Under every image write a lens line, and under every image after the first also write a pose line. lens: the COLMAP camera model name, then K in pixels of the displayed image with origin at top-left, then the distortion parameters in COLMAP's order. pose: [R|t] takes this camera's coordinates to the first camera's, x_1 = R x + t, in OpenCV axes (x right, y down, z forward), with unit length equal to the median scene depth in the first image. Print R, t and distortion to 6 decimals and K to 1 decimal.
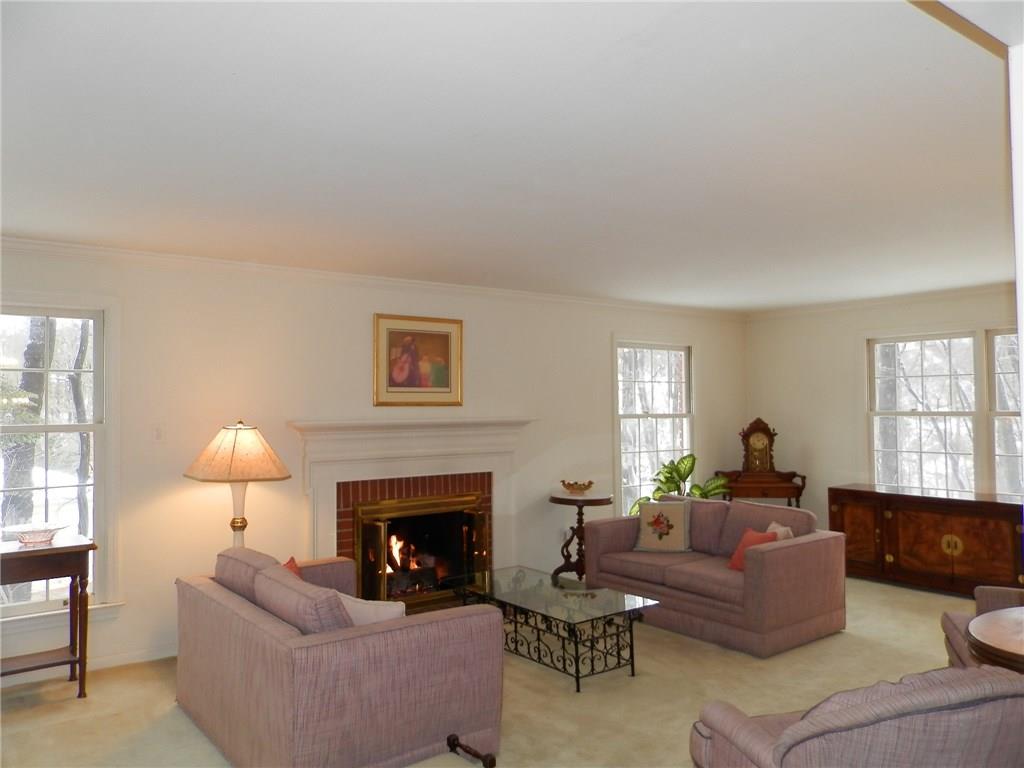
lens RADIAL K [[775.1, 0, 512.0], [0, 775.1, 384.0], [0, 0, 1]] dist [0.011555, -0.000303]
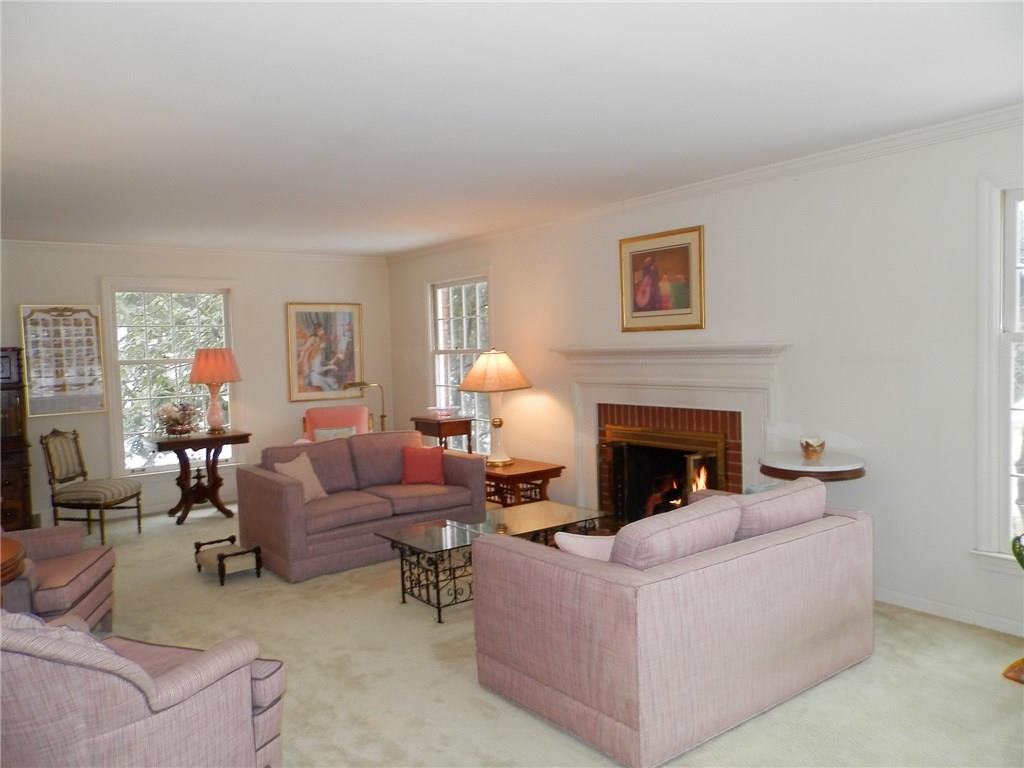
lens RADIAL K [[775.1, 0, 512.0], [0, 775.1, 384.0], [0, 0, 1]] dist [0.011555, -0.000303]
pose [[0.005712, 0.060068, -0.998178, 0.820773], [0.062374, 0.996229, 0.060308, 0.025340], [0.998036, -0.062605, 0.001944, 0.832757]]
